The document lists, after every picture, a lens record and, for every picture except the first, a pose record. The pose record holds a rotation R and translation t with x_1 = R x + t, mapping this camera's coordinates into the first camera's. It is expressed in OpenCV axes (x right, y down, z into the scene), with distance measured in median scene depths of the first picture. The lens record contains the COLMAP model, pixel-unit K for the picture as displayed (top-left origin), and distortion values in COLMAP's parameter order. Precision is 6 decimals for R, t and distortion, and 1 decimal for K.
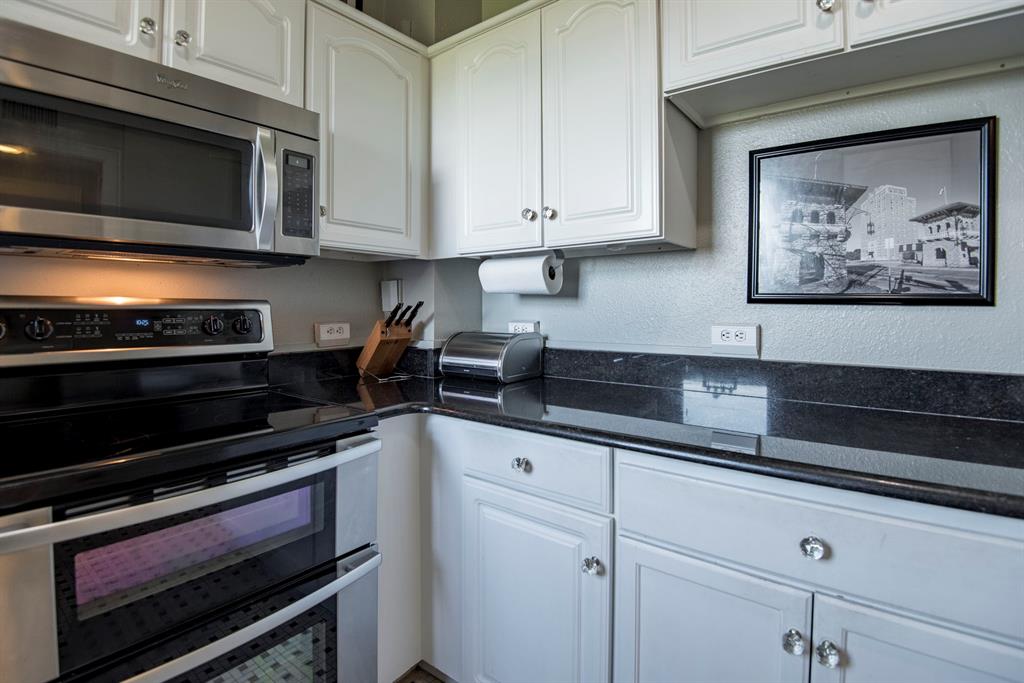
lens RADIAL K [[487.9, 0, 510.5], [0, 487.9, 313.5], [0, 0, 1]] dist [-0.002112, -0.024195]
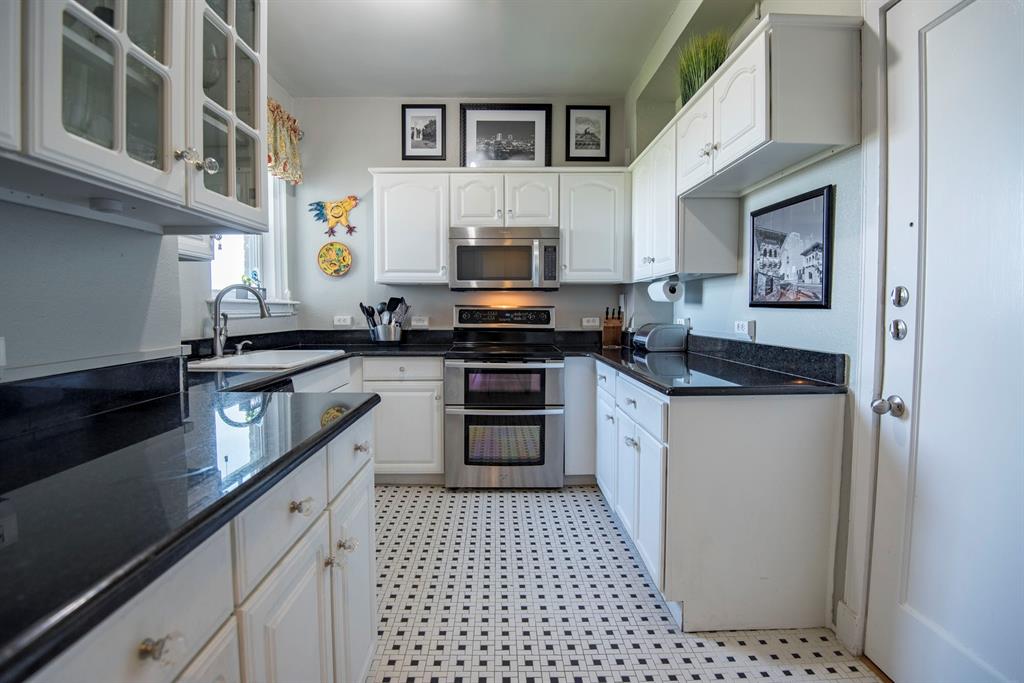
lens RADIAL K [[487.9, 0, 510.5], [0, 487.9, 313.5], [0, 0, 1]] dist [-0.002112, -0.024195]
pose [[0.617908, 0.007792, -0.786211, 1.424726], [-0.011351, 0.999935, 0.000990, 0.008414], [0.786168, 0.008312, 0.617957, -0.693980]]
